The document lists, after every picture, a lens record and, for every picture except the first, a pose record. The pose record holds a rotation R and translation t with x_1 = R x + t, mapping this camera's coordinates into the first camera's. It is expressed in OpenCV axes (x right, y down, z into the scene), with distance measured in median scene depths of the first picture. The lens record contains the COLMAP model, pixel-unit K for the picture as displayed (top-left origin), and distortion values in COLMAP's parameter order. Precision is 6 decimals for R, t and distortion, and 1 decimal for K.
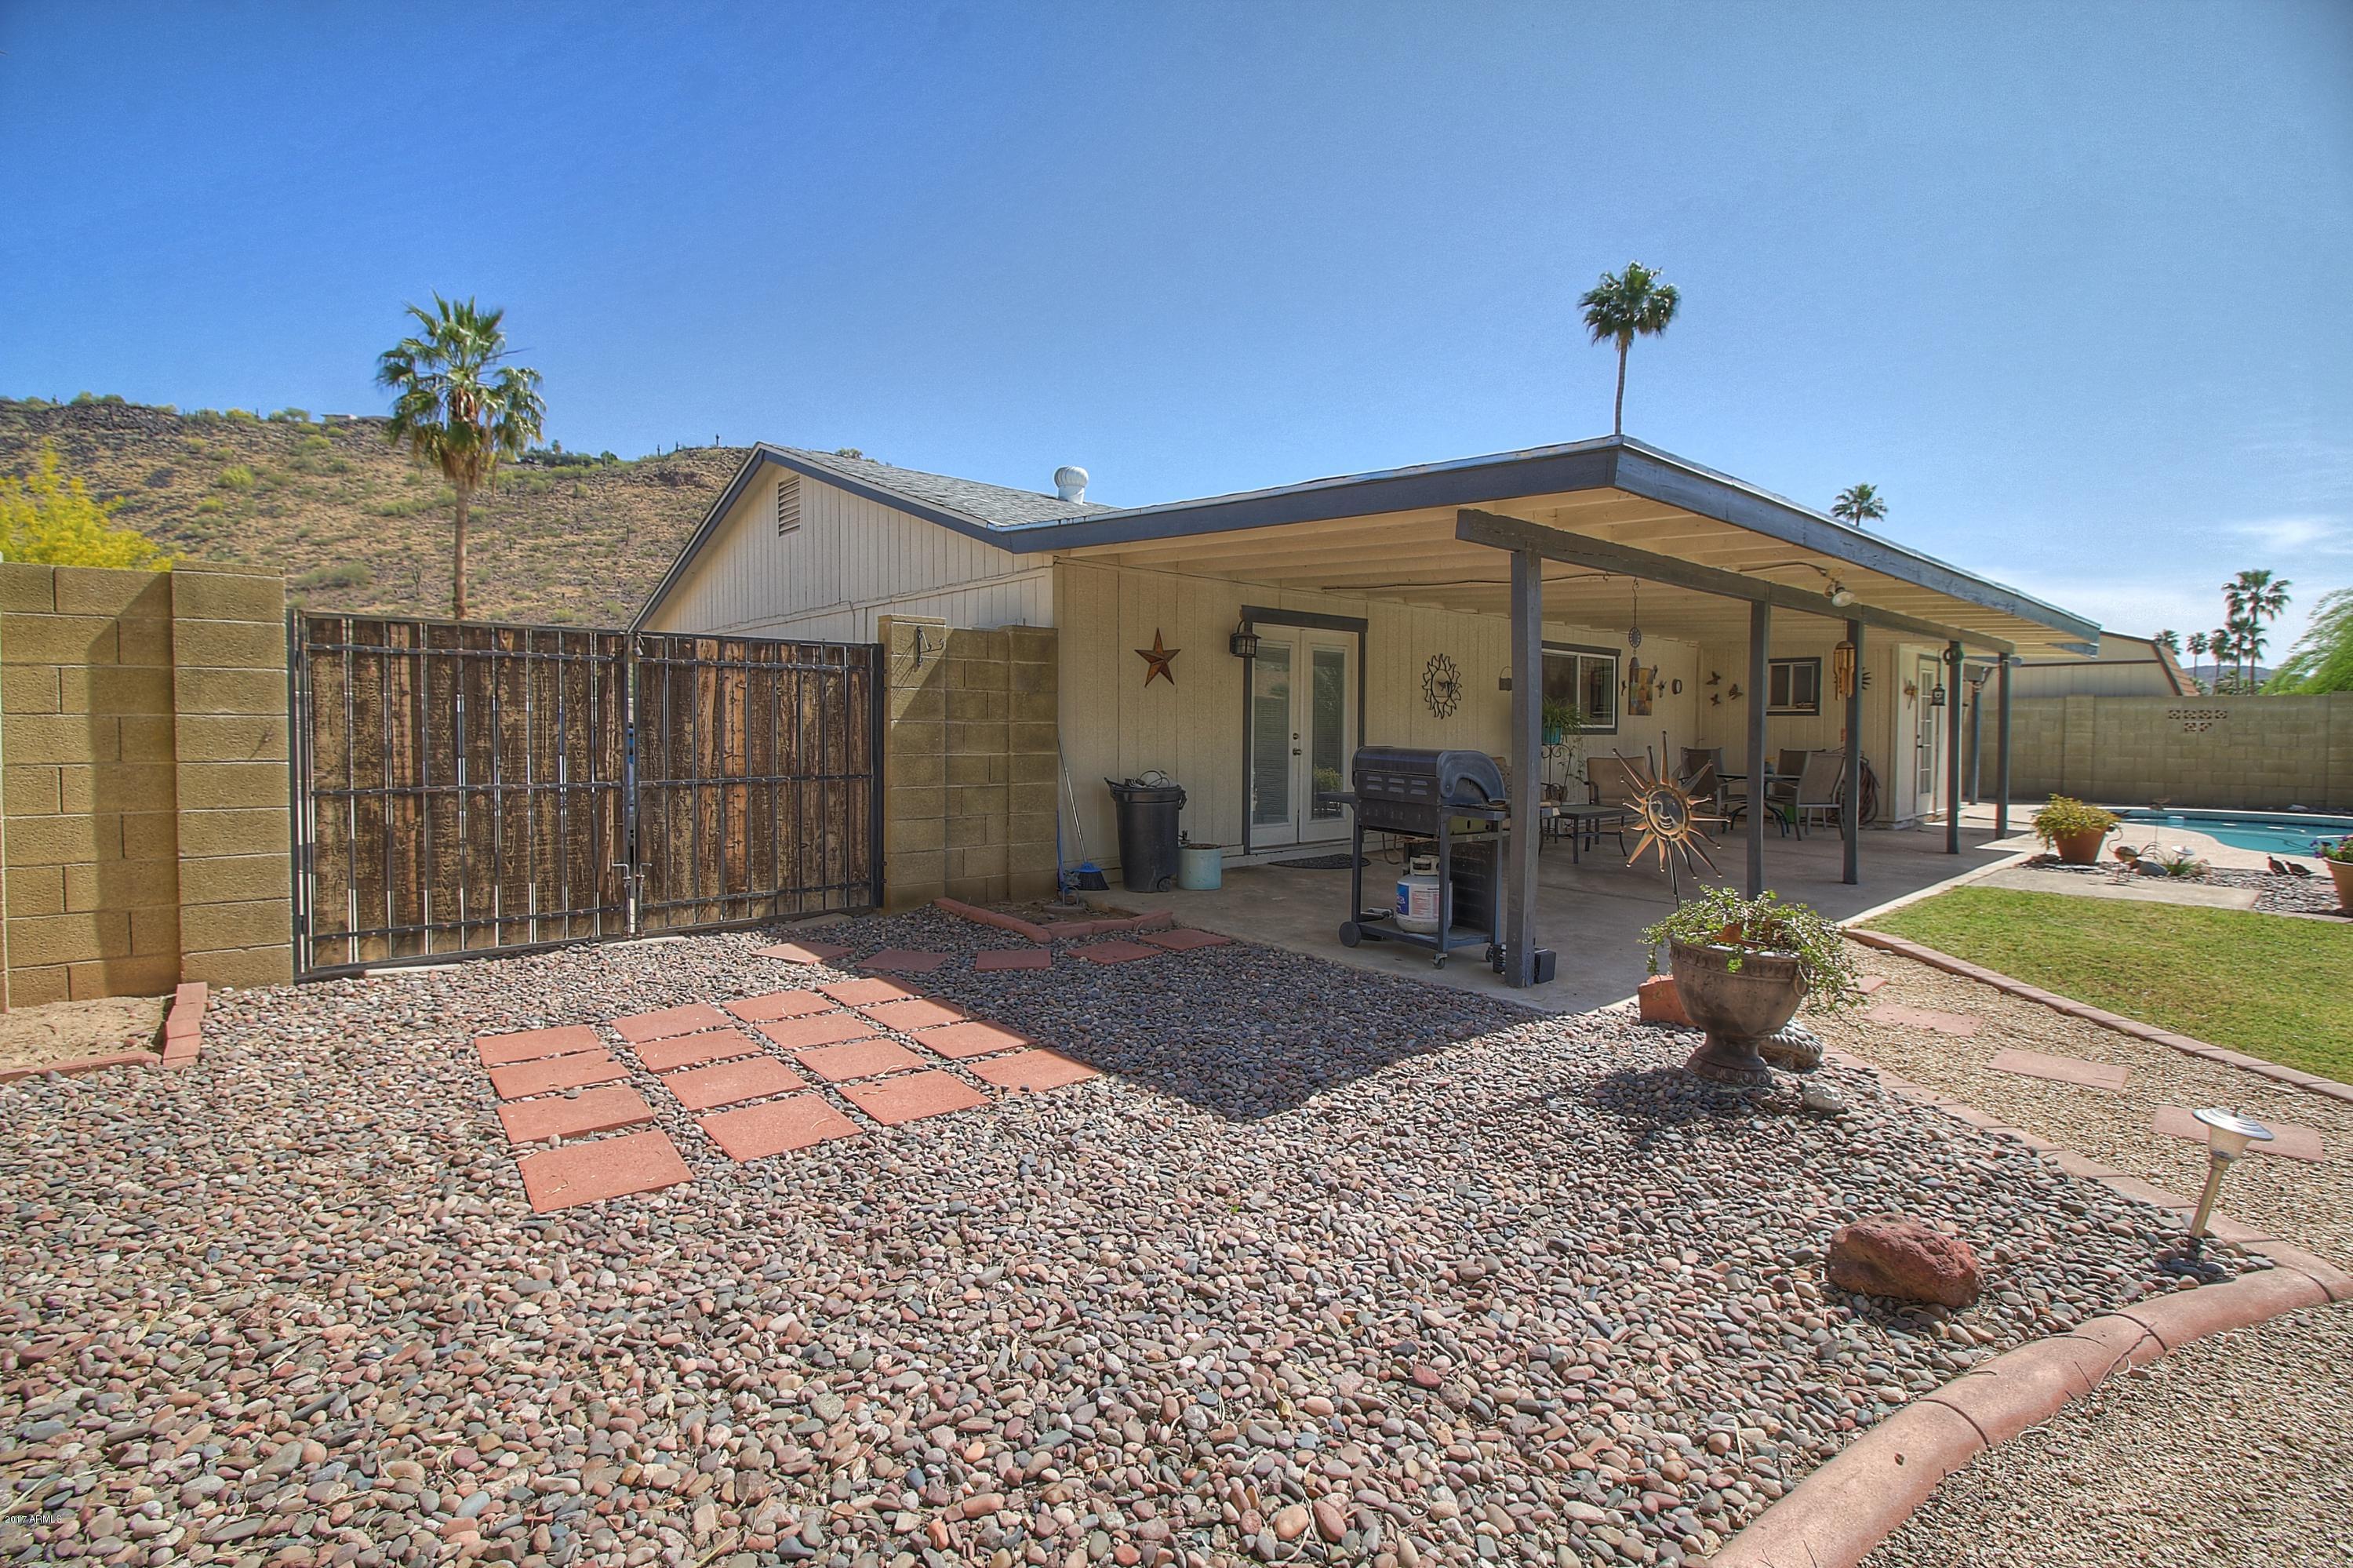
lens RADIAL K [[1083.8, 0, 1166.0], [0, 1083.8, 773.3], [0, 0, 1]] dist [-0.002000, -0.010567]
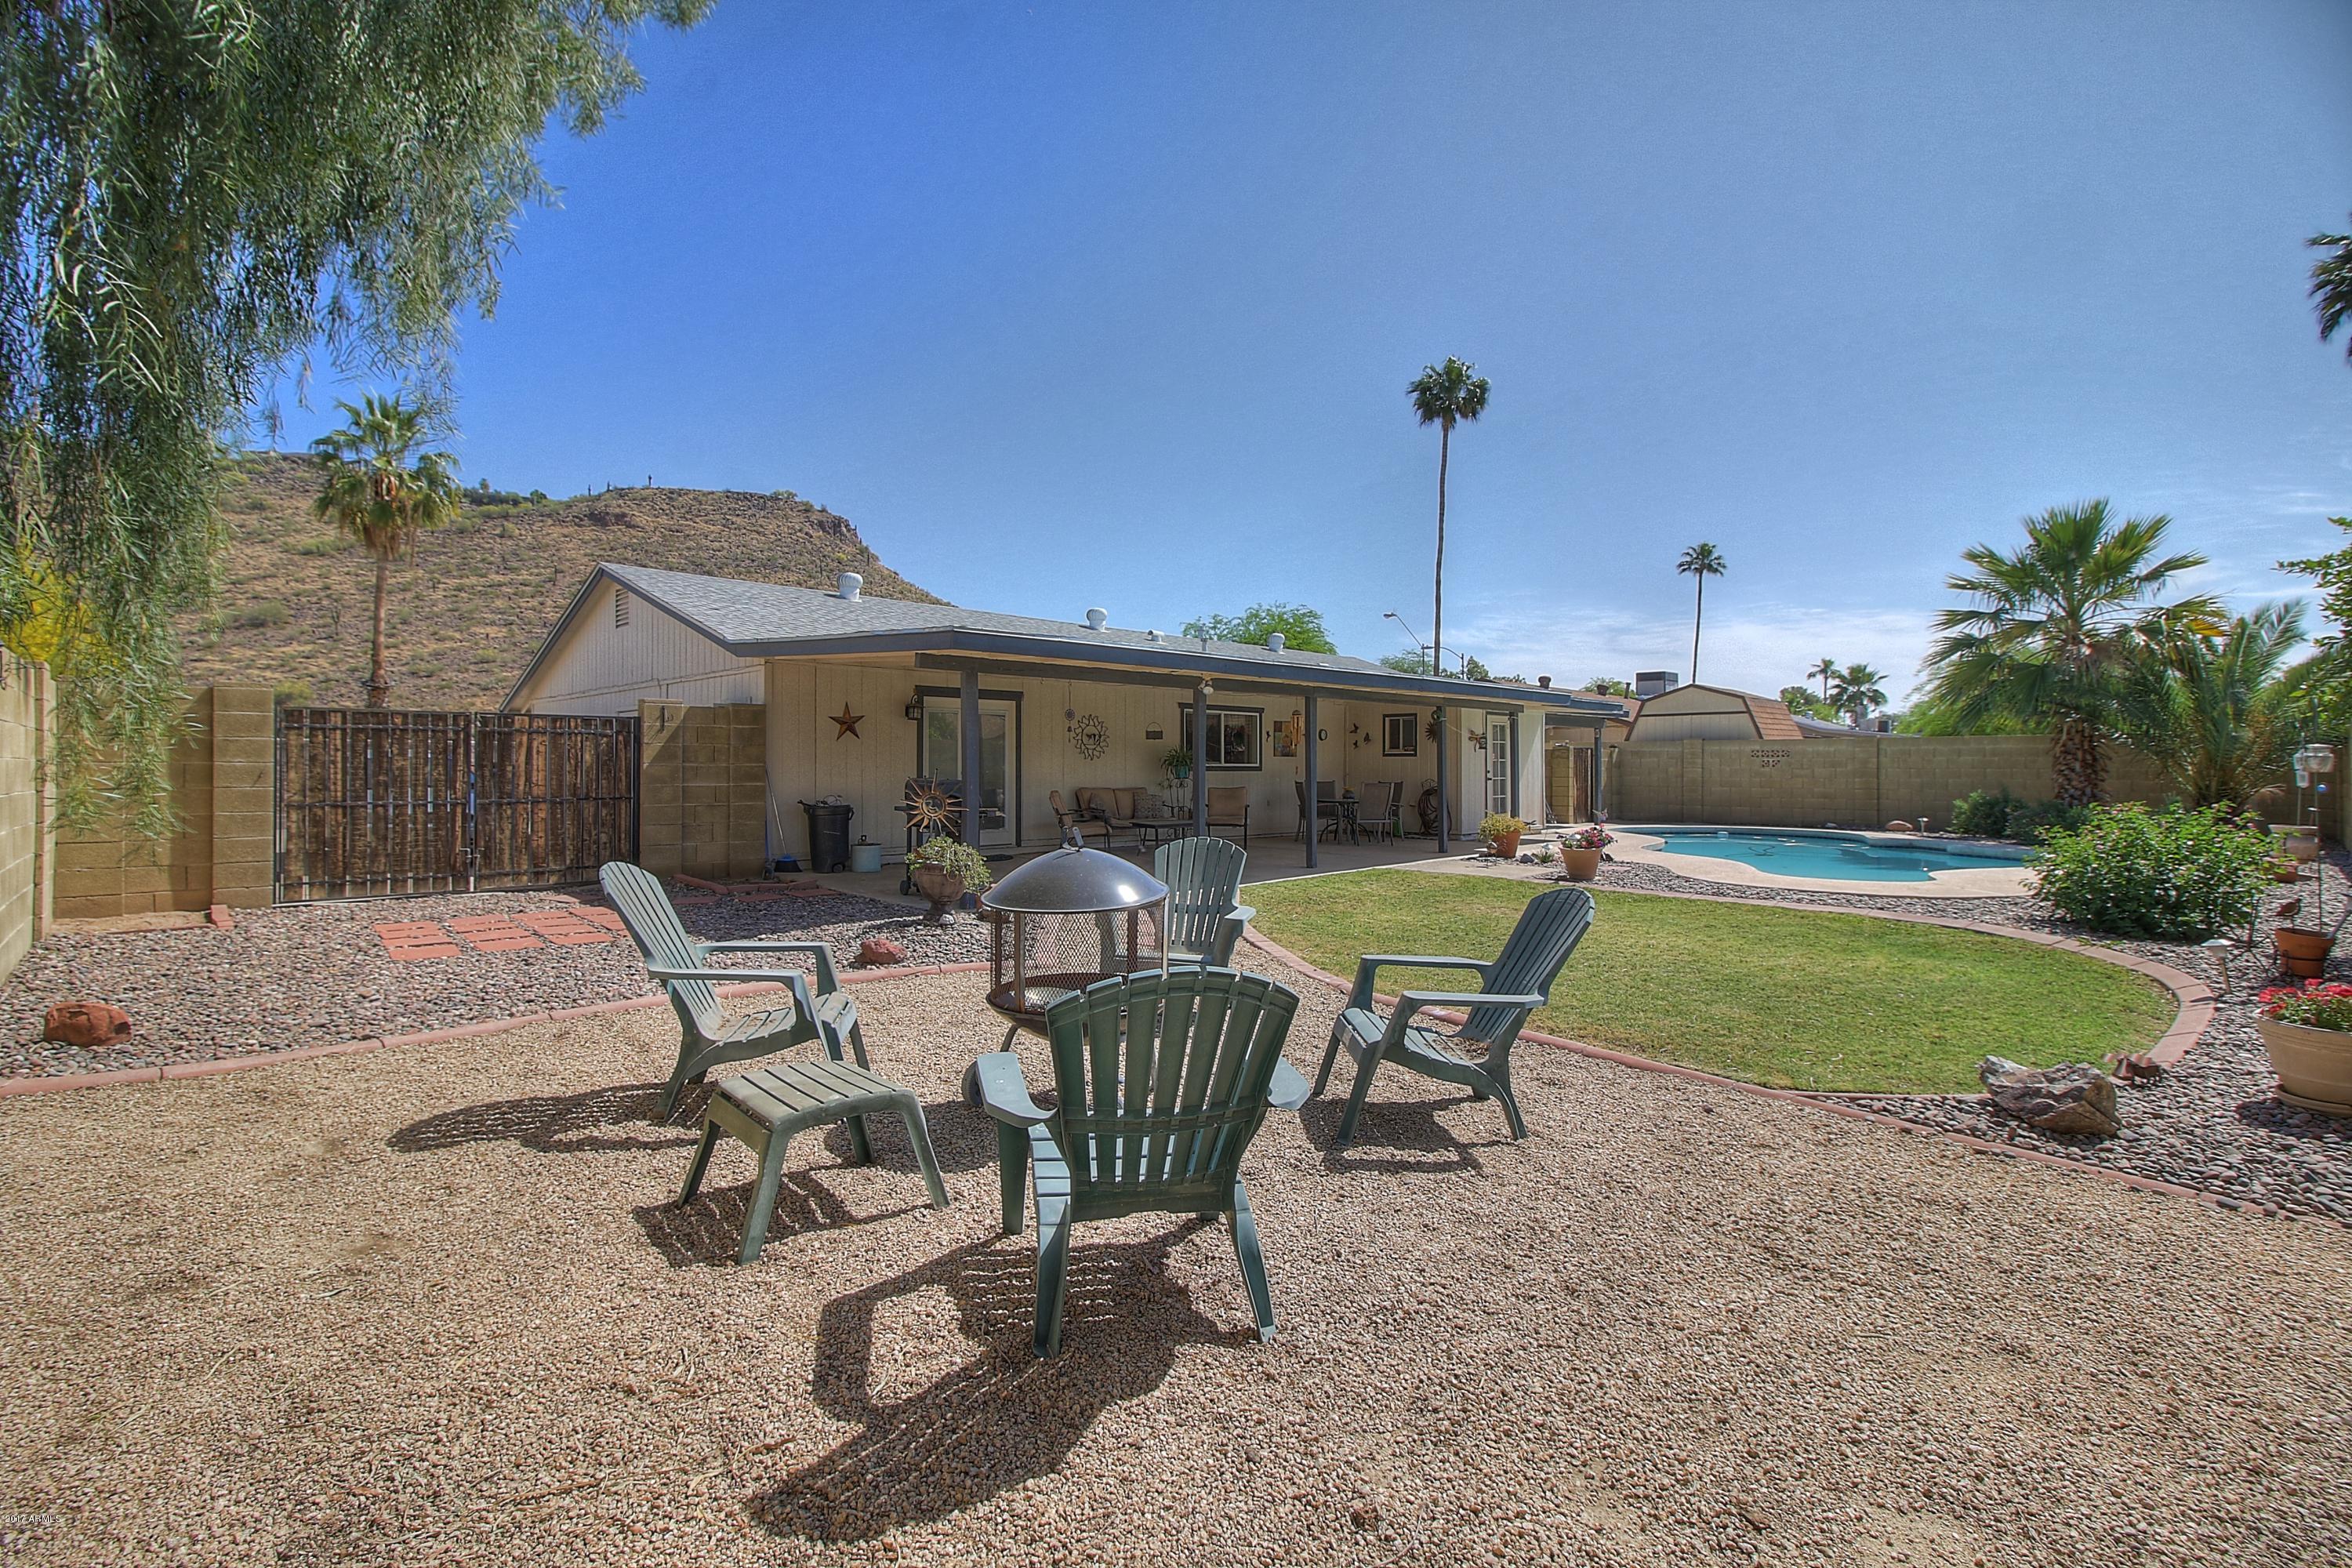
lens RADIAL K [[1083.3, 0, 1163.9], [0, 1083.3, 763.9], [0, 0, 1]] dist [-0.002000, -0.010567]
pose [[0.998656, -0.003124, 0.051732, 0.404923], [0.005387, 0.999032, -0.043668, 0.024519], [-0.051545, 0.043888, 0.997706, -0.606340]]
